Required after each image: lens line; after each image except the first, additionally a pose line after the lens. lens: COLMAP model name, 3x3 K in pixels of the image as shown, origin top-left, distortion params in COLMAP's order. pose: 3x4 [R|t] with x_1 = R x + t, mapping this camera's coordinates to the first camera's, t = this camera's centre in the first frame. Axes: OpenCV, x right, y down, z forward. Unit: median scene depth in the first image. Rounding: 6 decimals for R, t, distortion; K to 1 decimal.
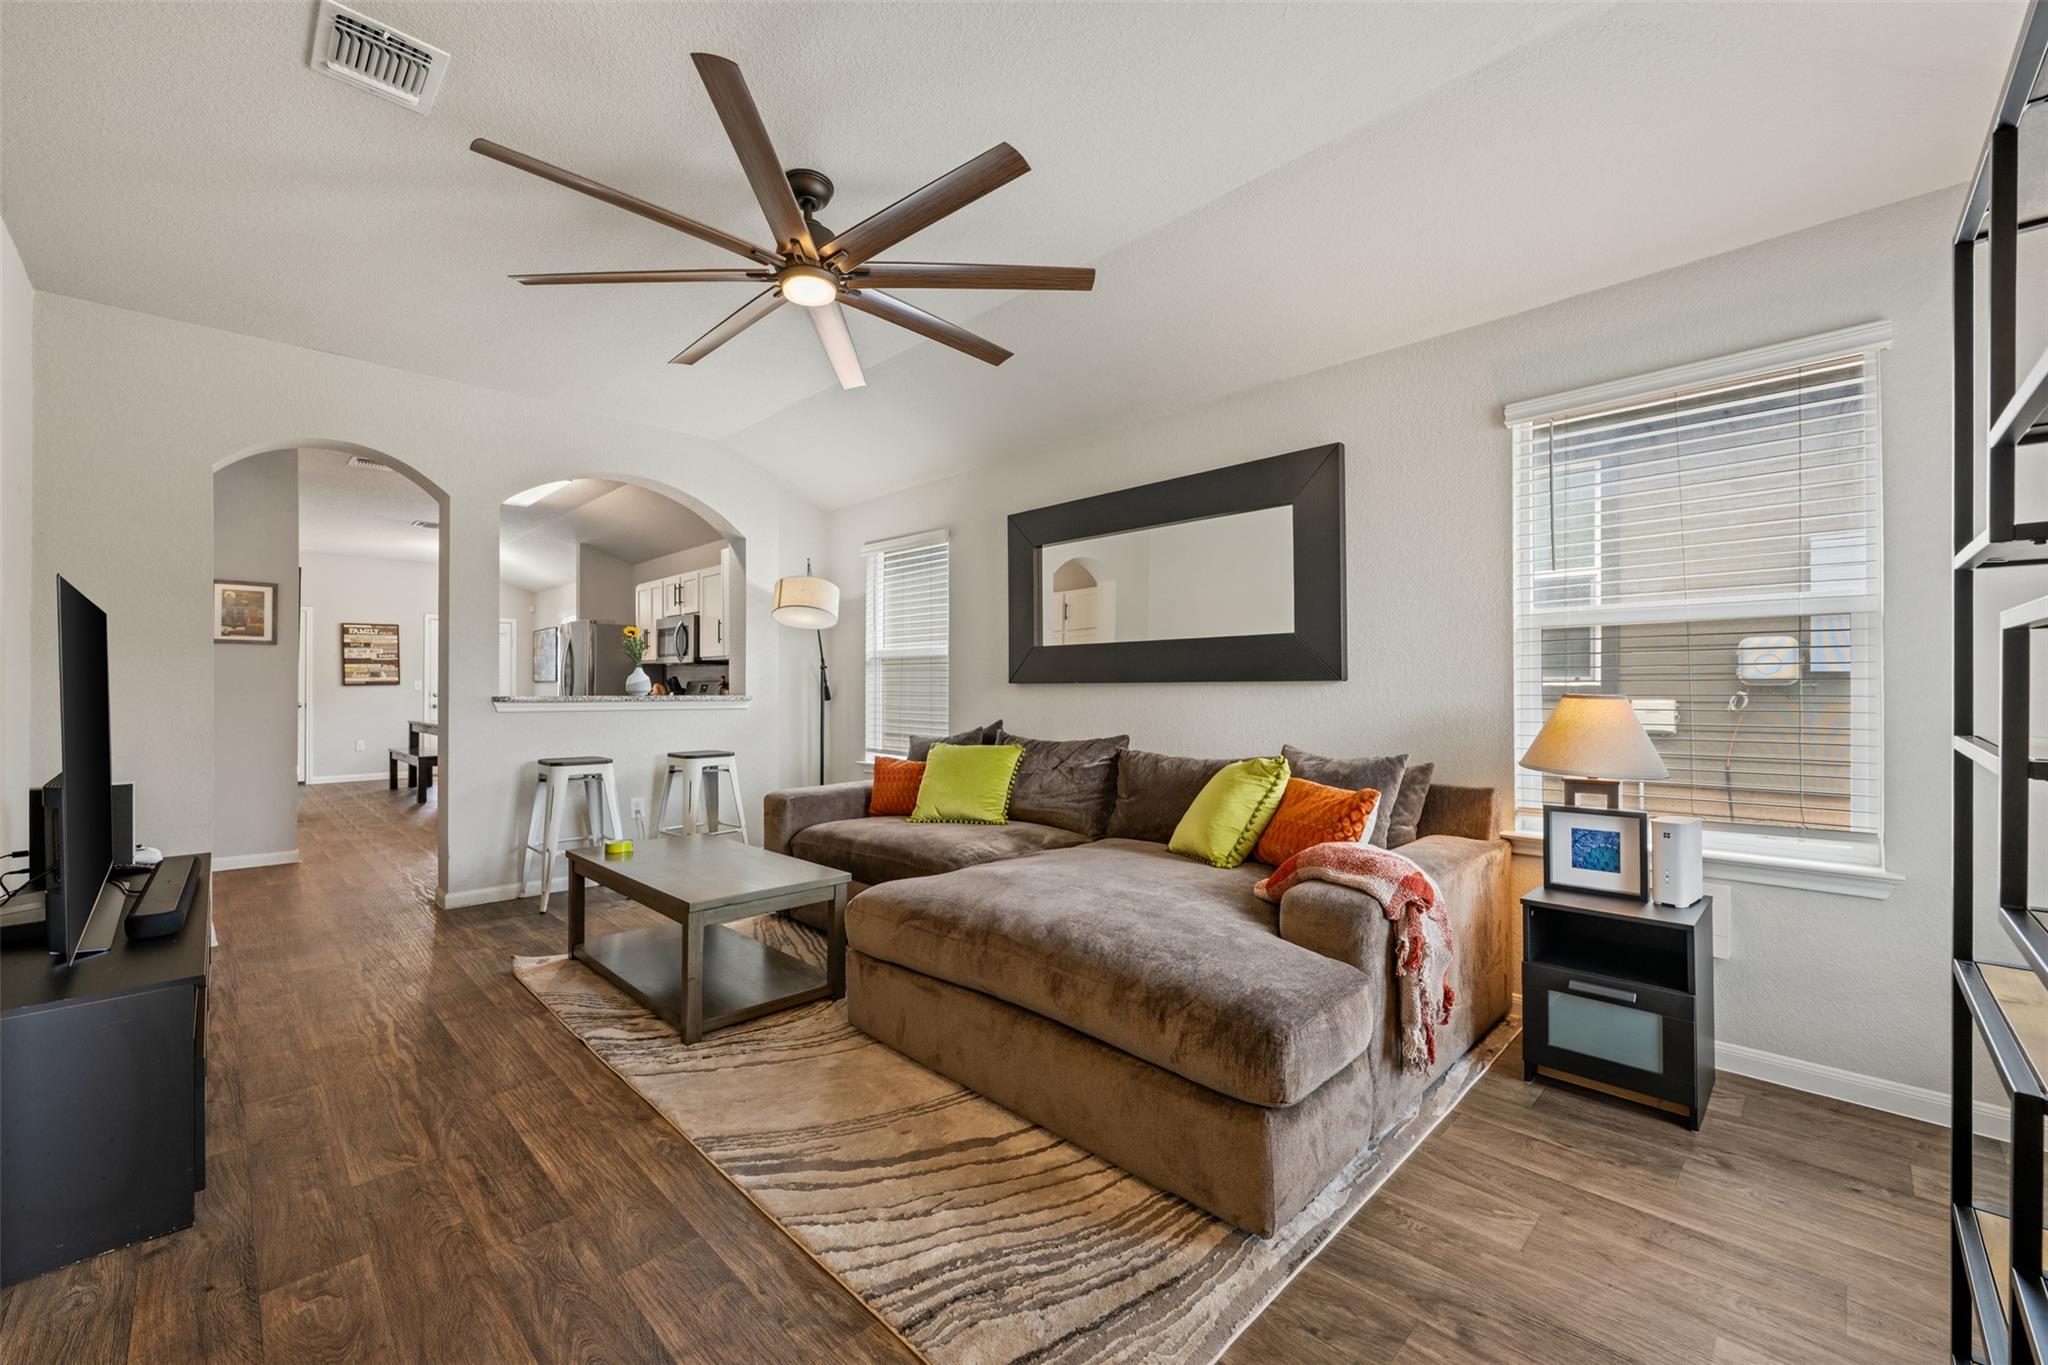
lens RADIAL K [[817.4, 0, 1011.9], [0, 817.4, 676.5], [0, 0, 1]] dist [-0.004306, 0.001664]
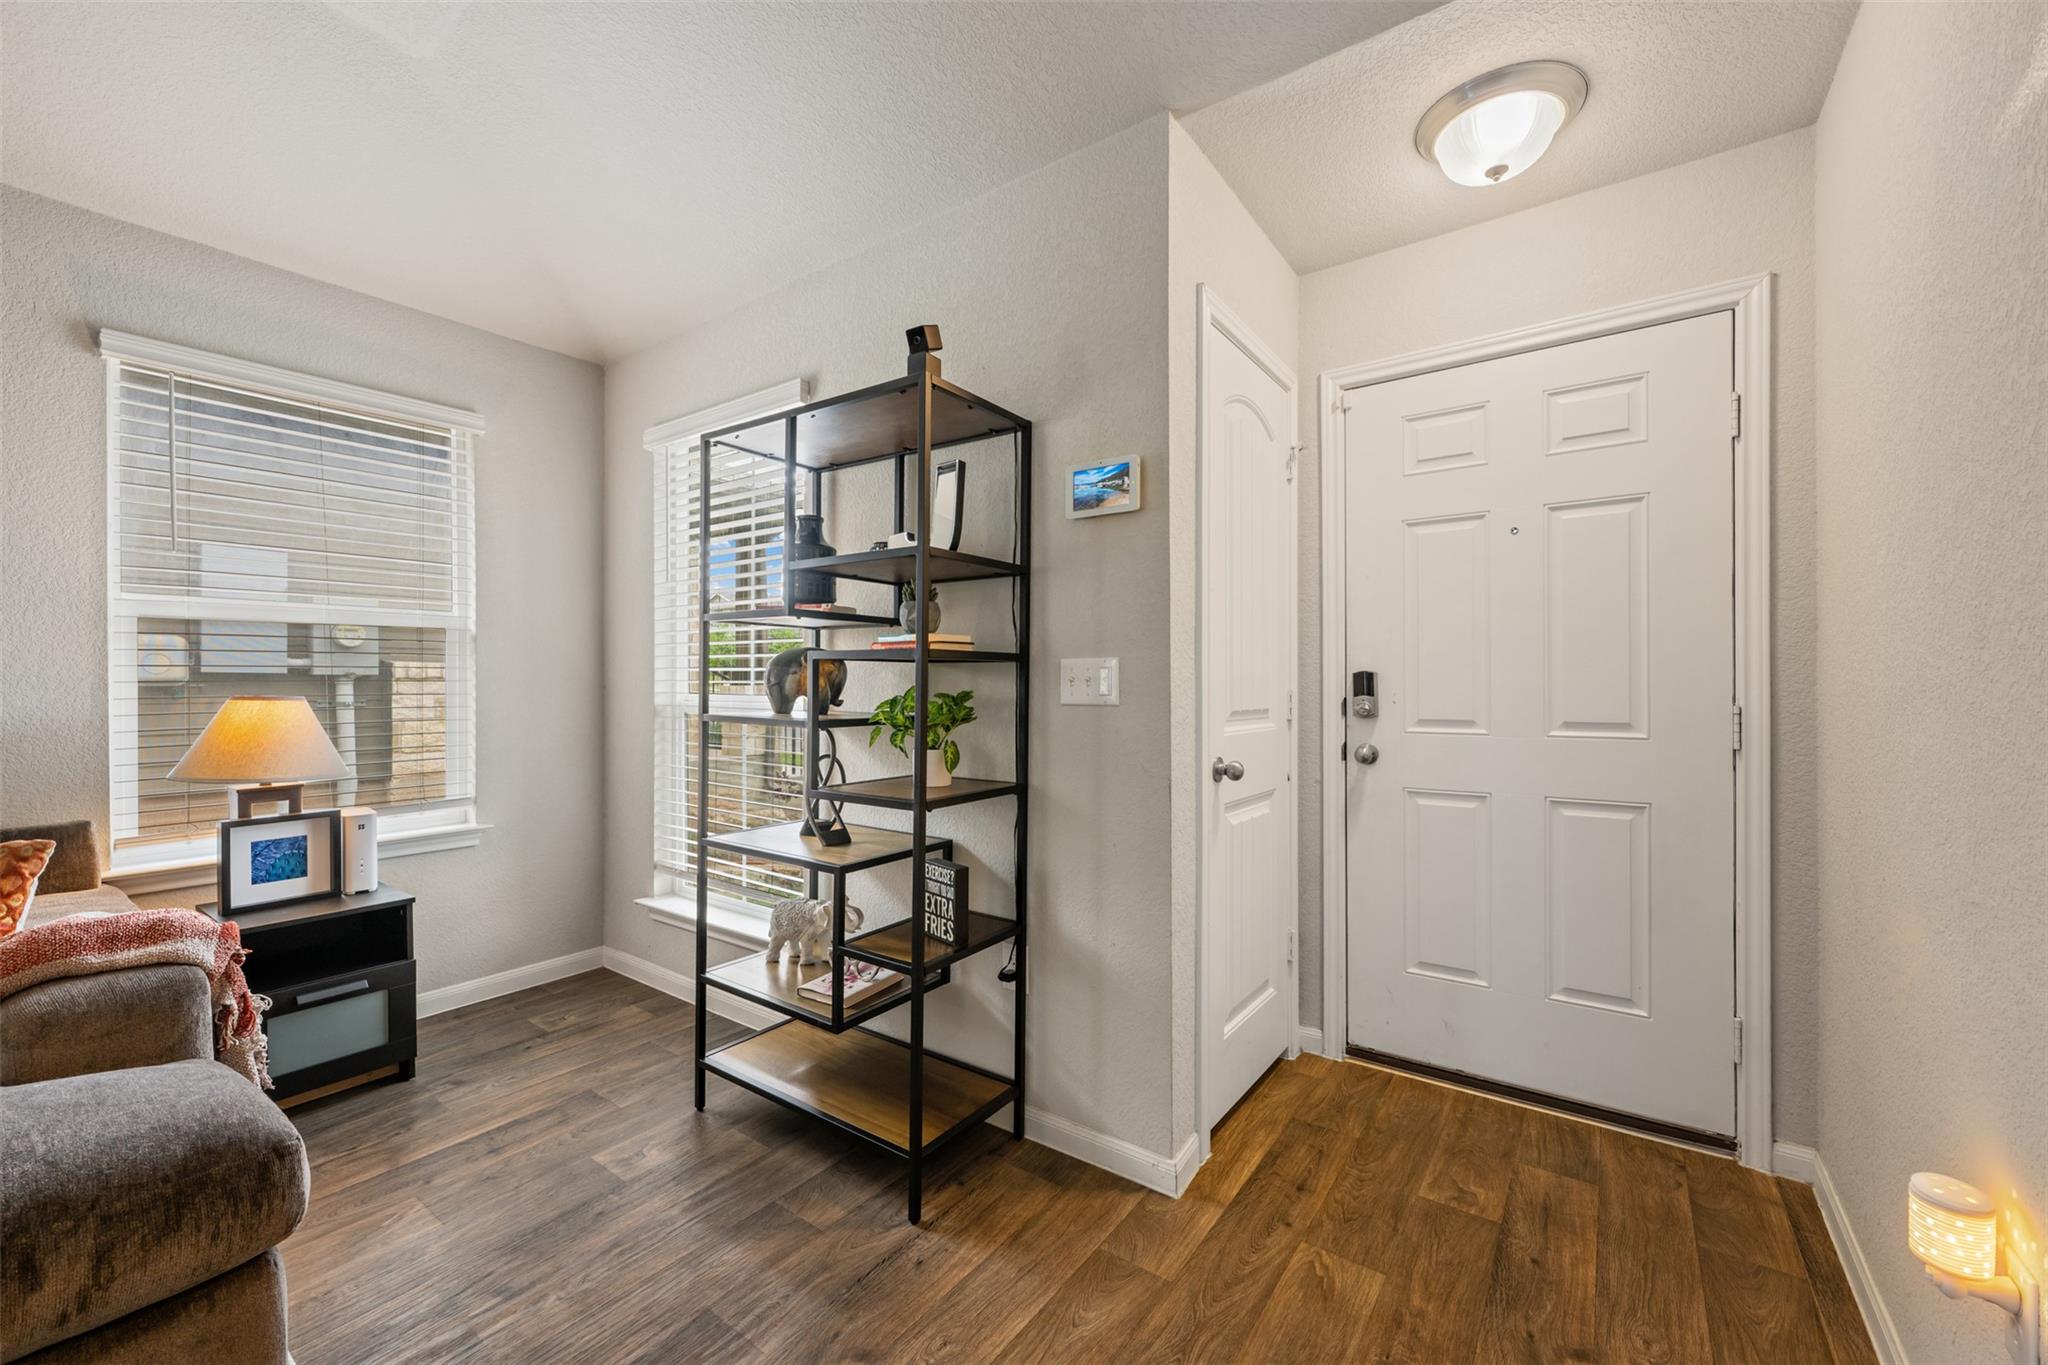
lens RADIAL K [[817.4, 0, 1029.4], [0, 817.4, 684.2], [0, 0, 1]] dist [-0.004306, 0.001664]
pose [[-0.172825, 0.001564, 0.984951, -0.418292], [-0.007337, 0.999969, -0.002875, 0.005502], [-0.984925, -0.007723, -0.172808, 0.344626]]
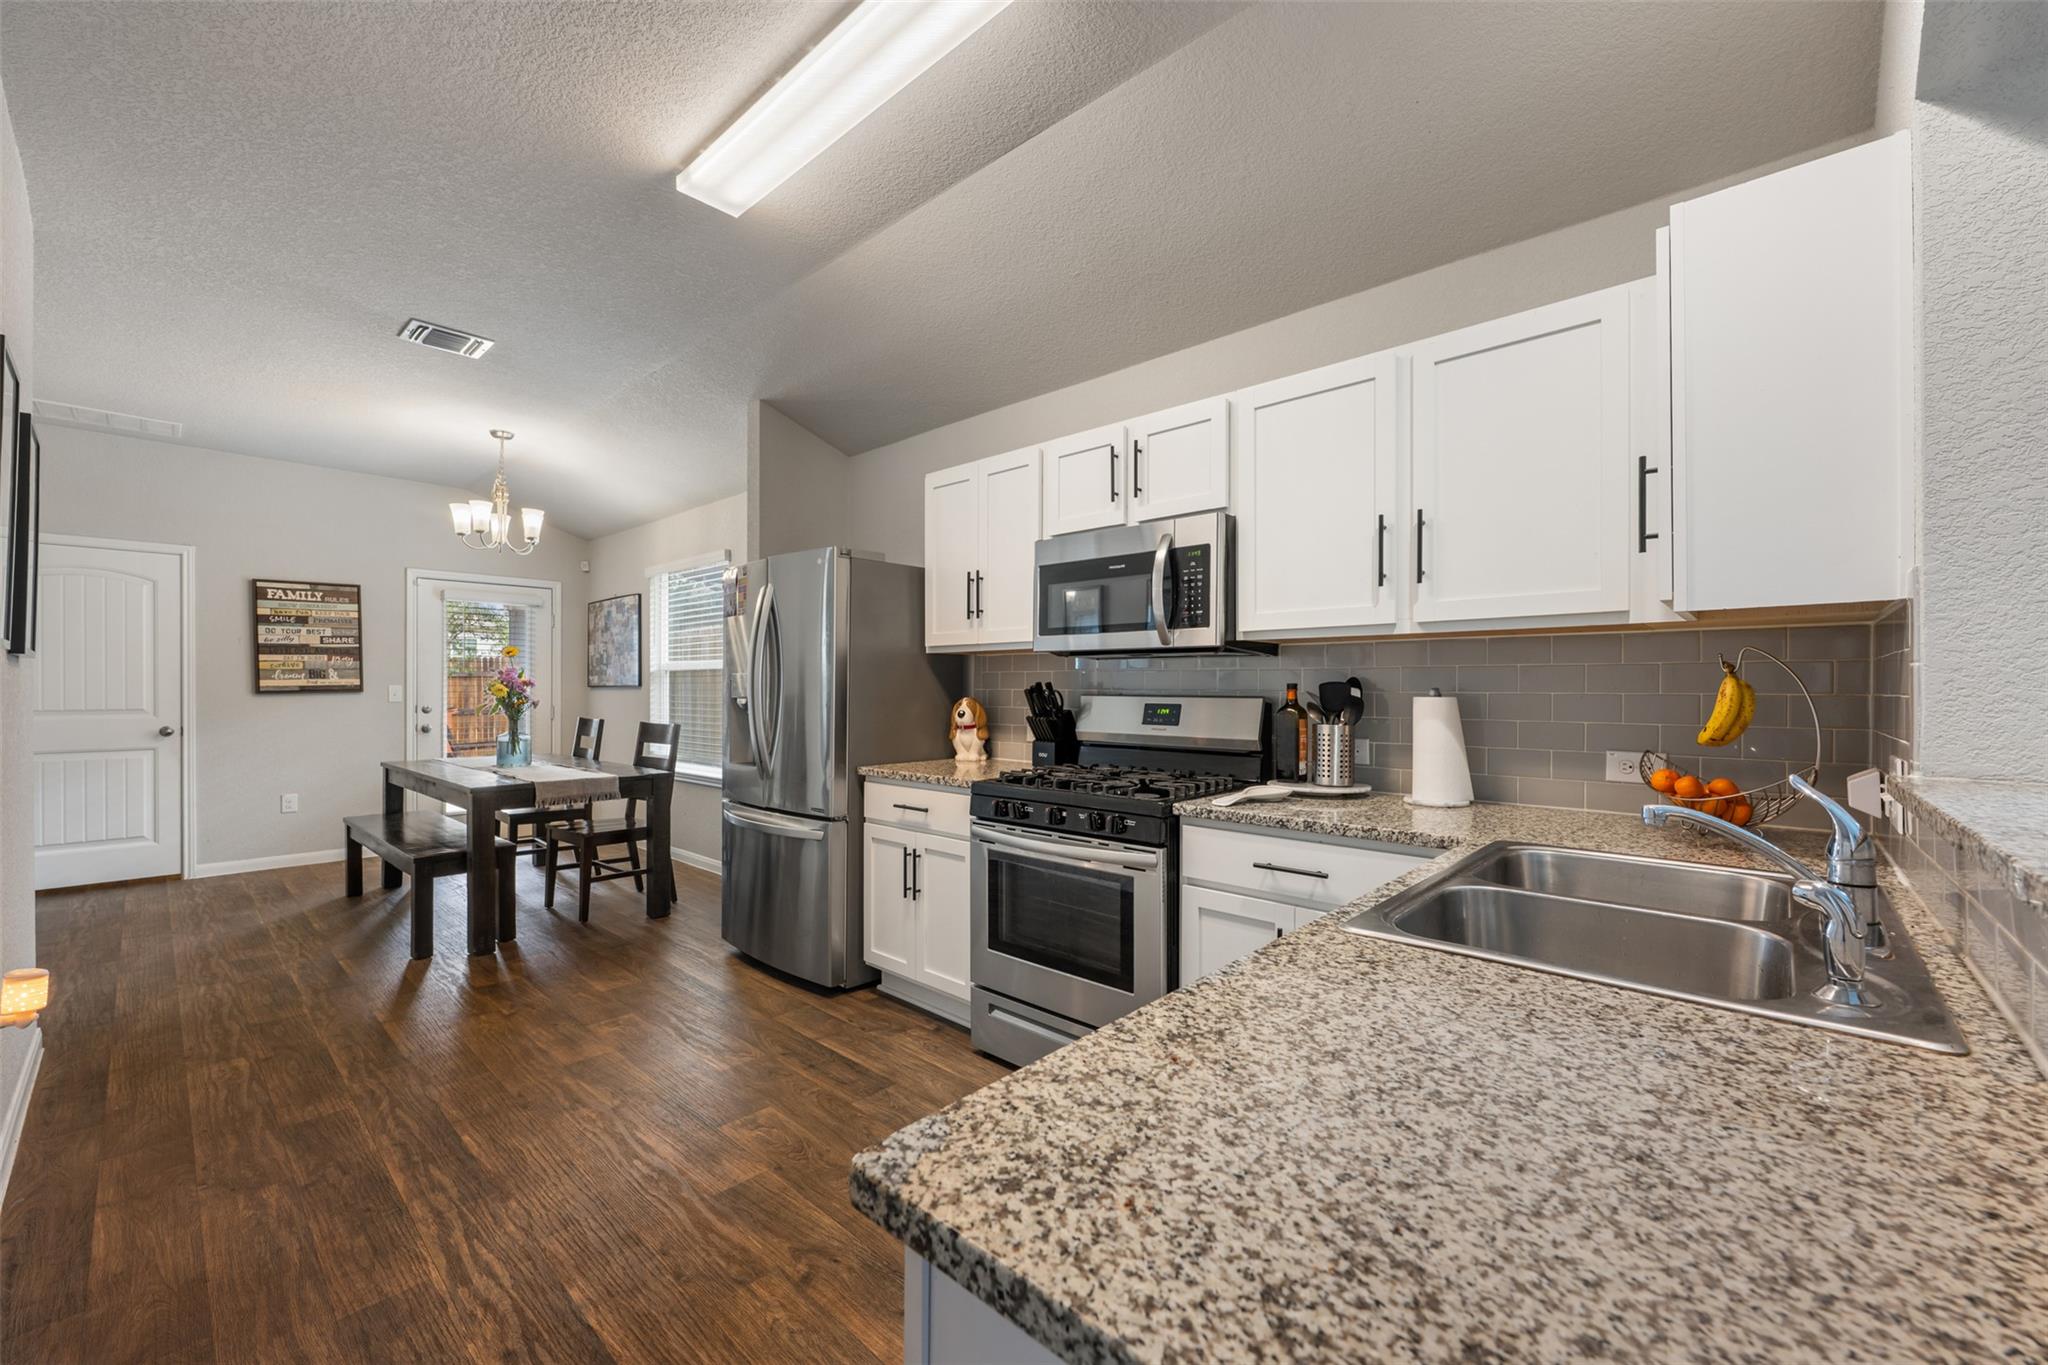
lens RADIAL K [[817.4, 0, 1015.0], [0, 817.4, 687.6], [0, 0, 1]] dist [-0.004306, 0.001664]
pose [[0.999227, 0.005248, 0.038959, -0.064733], [-0.005684, 0.999922, 0.011086, -0.000362], [-0.038898, -0.011299, 0.999179, 0.084364]]
